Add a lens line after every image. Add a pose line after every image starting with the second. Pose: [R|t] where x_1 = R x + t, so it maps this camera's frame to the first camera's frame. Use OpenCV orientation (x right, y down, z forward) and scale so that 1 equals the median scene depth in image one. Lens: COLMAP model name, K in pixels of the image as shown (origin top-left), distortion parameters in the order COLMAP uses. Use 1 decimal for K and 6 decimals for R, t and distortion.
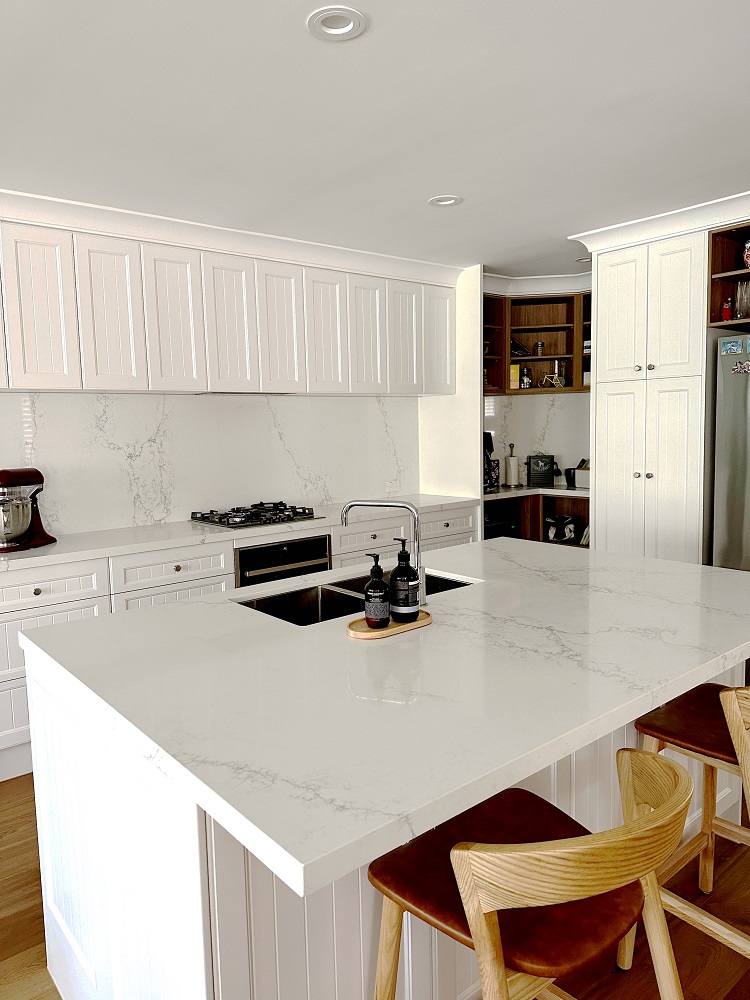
lens RADIAL K [[697.9, 0, 365.8], [0, 697.9, 496.9], [0, 0, 1]] dist [0.087087, -0.088956]
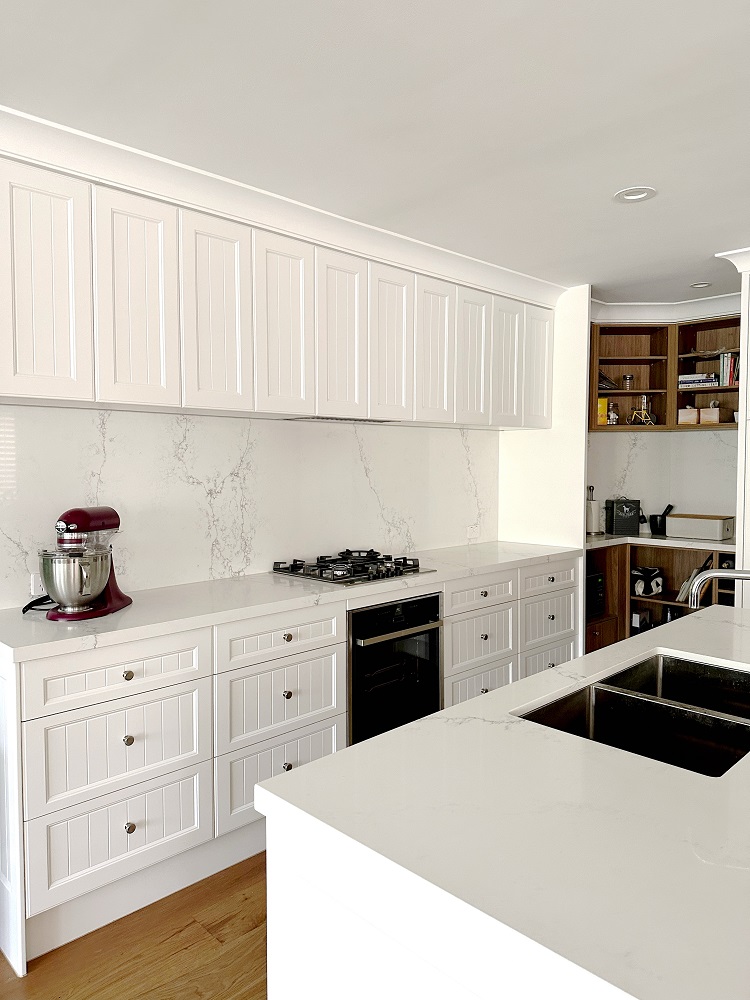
lens RADIAL K [[697.9, 0, 359.7], [0, 697.9, 494.4], [0, 0, 1]] dist [0.087087, -0.088956]
pose [[0.996430, 0.022077, 0.081483, -0.206370], [-0.017574, 0.998300, -0.055574, -0.012927], [-0.082572, 0.053943, 0.995124, 0.167953]]
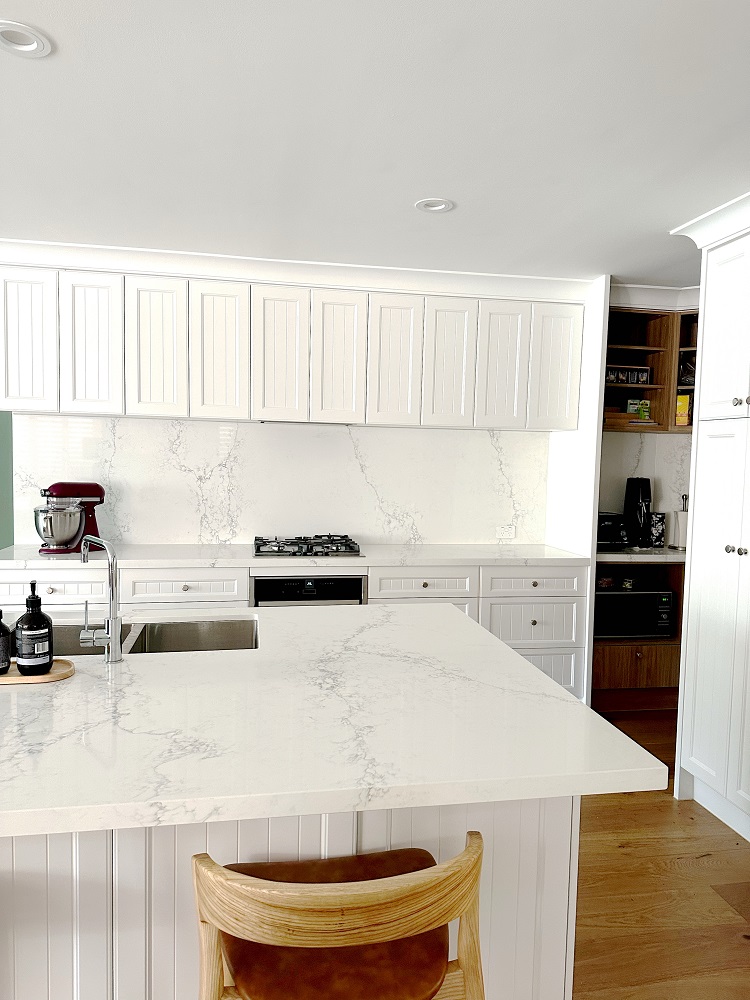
lens RADIAL K [[697.9, 0, 375.7], [0, 697.9, 503.1], [0, 0, 1]] dist [0.087087, -0.088956]
pose [[0.869110, 0.079844, -0.488132, 0.381882], [-0.096744, 0.995264, -0.009455, -0.032812], [0.485065, 0.055441, 0.872719, 0.178471]]
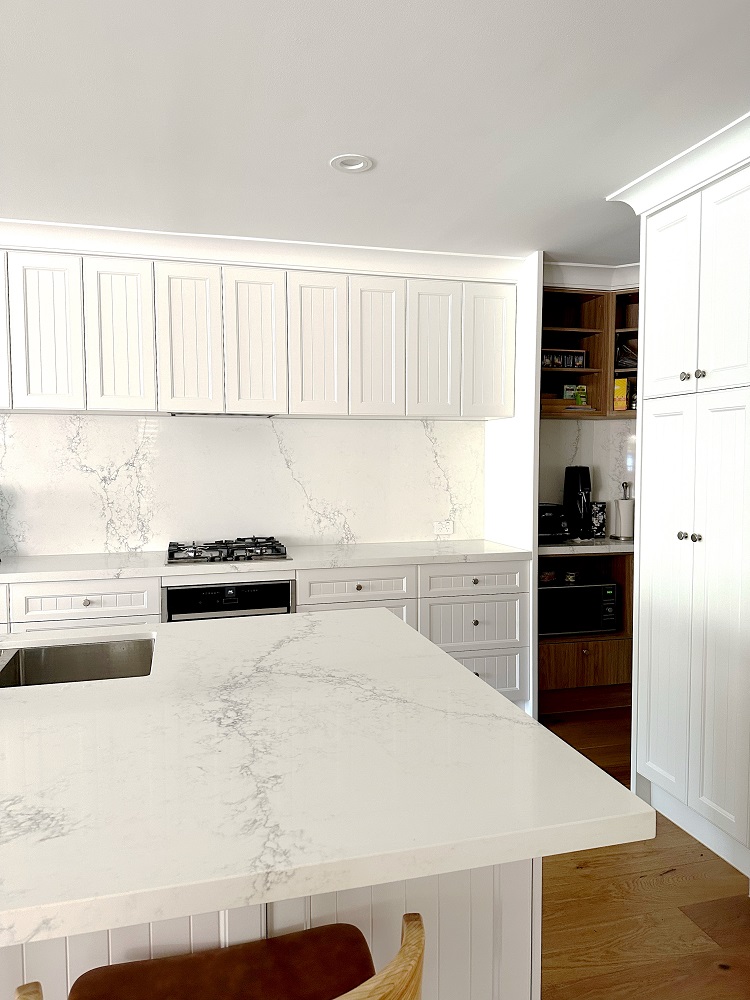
lens RADIAL K [[697.9, 0, 371.5], [0, 697.9, 500.2], [0, 0, 1]] dist [0.087087, -0.088956]
pose [[0.908207, 0.048144, -0.415743, 0.359186], [-0.063964, 0.997659, -0.024199, -0.026827], [0.413605, 0.048570, 0.909160, 0.248873]]
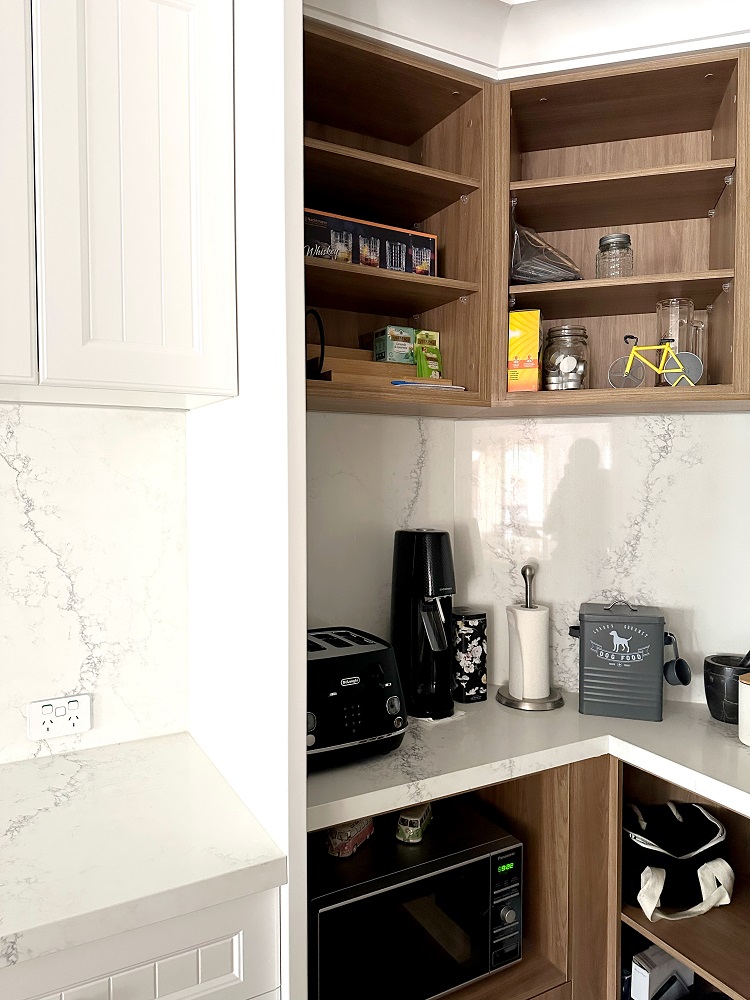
lens RADIAL K [[697.9, 0, 385.7], [0, 697.9, 506.5], [0, 0, 1]] dist [0.087087, -0.088956]
pose [[0.983854, 0.033214, -0.175867, 0.258594], [-0.042067, 0.998016, -0.046853, -0.110662], [0.173961, 0.053494, 0.983298, 0.866915]]
